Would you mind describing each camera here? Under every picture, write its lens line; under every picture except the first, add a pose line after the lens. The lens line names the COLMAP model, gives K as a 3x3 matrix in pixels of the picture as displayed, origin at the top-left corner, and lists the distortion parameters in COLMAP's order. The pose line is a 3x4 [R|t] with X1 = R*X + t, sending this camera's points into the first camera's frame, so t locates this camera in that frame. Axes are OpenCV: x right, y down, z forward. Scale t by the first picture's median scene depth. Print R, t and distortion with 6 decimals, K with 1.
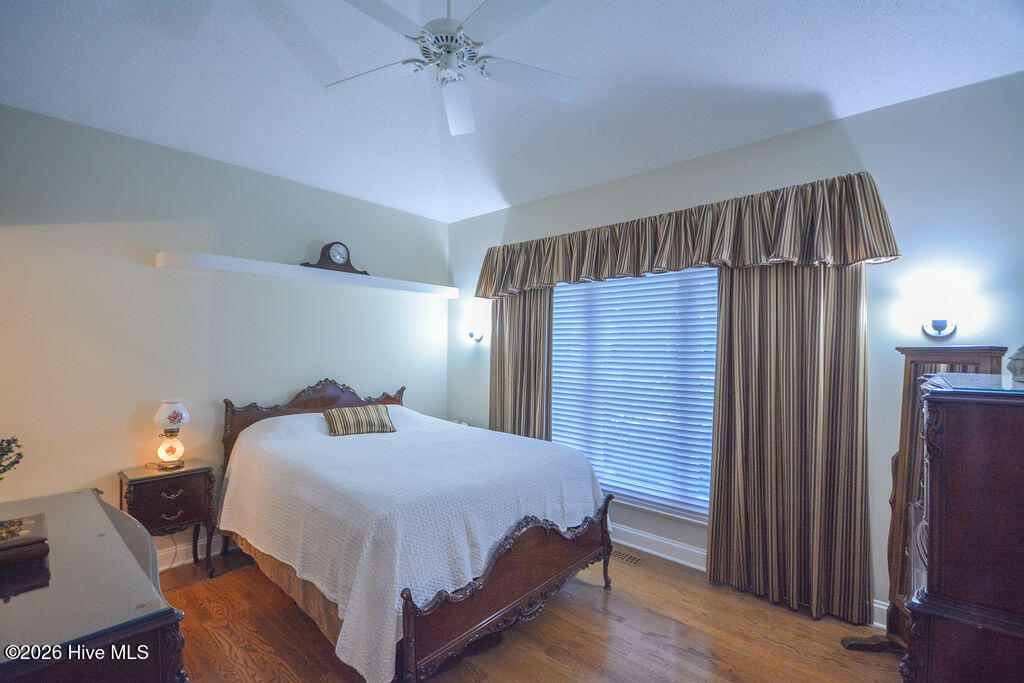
lens RADIAL K [[457.6, 0, 512.0], [0, 457.6, 341.5], [0, 0, 1]] dist [0.018349, -0.000230]
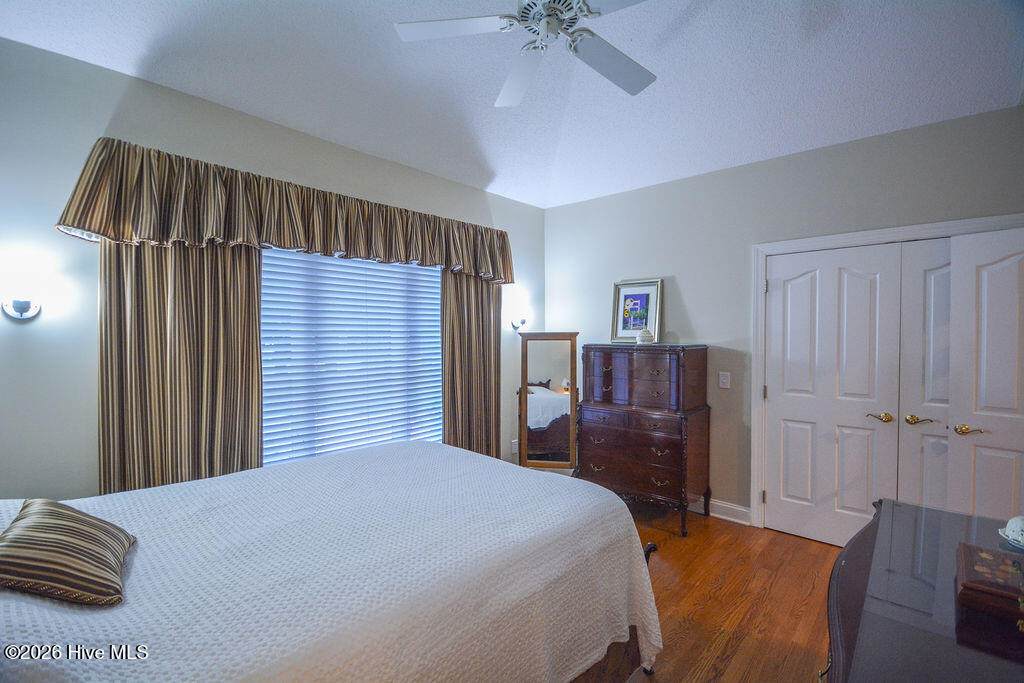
lens RADIAL K [[457.6, 0, 512.0], [0, 457.6, 341.5], [0, 0, 1]] dist [0.018349, -0.000230]
pose [[0.014289, -0.022608, 0.999642, -0.659427], [-0.010886, 0.999682, 0.022764, 0.003855], [-0.999839, -0.011207, 0.014038, 0.643887]]
